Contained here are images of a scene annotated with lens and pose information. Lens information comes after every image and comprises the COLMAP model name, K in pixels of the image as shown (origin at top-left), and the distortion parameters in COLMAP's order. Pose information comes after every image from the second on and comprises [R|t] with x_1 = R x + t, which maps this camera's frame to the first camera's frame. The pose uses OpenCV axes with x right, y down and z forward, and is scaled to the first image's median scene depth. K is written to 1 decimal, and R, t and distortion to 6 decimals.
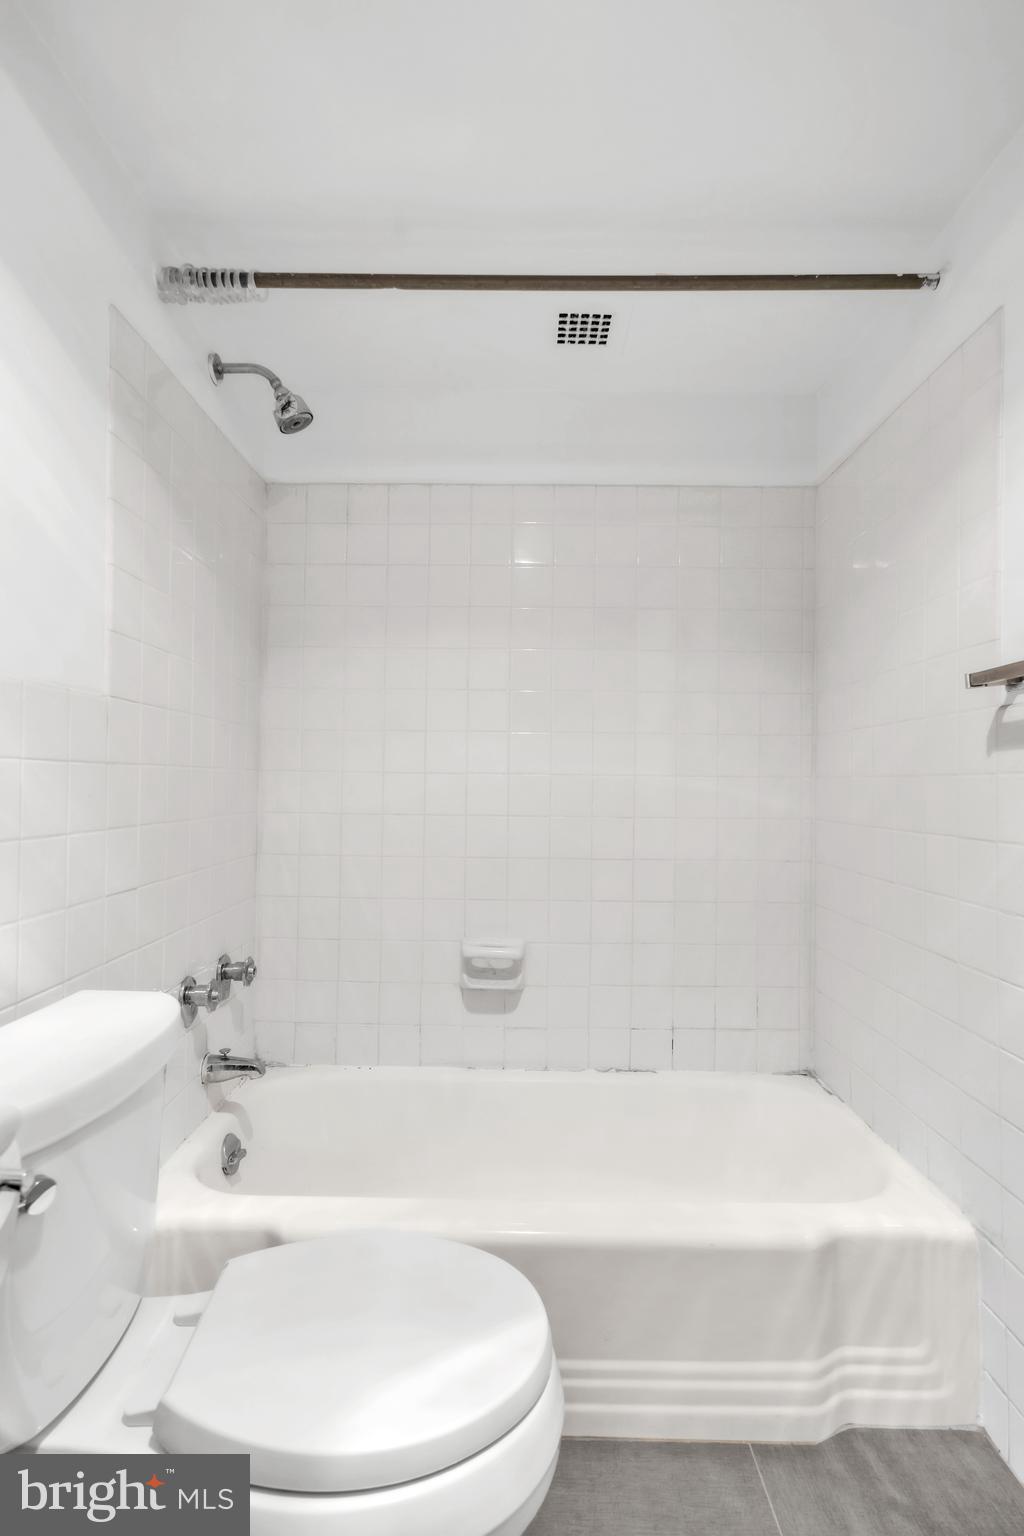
lens RADIAL K [[766.8, 0, 510.7], [0, 766.8, 771.5], [0, 0, 1]] dist [0.002150, 0.000720]
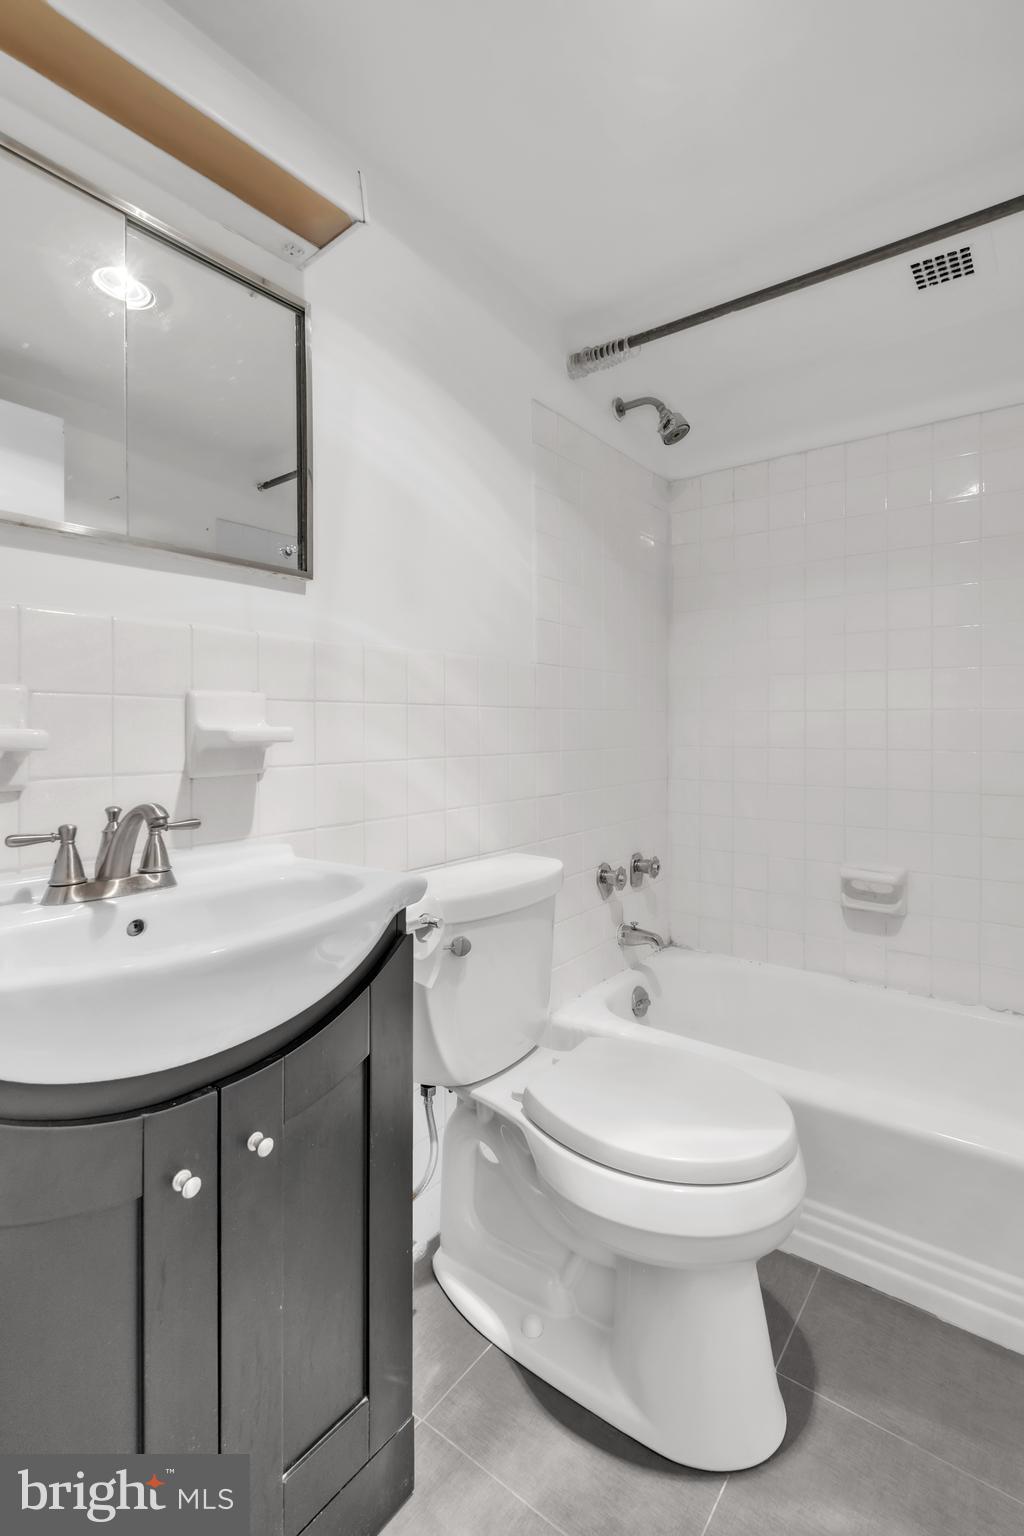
lens RADIAL K [[693.0, 0, 512.0], [0, 693.0, 732.6], [0, 0, 1]] dist [-0.001406, -0.000401]
pose [[0.807728, -0.005390, -0.589530, 0.166573], [0.019152, 0.999670, 0.017100, 0.009254], [0.589244, -0.025103, 0.807565, -0.086308]]
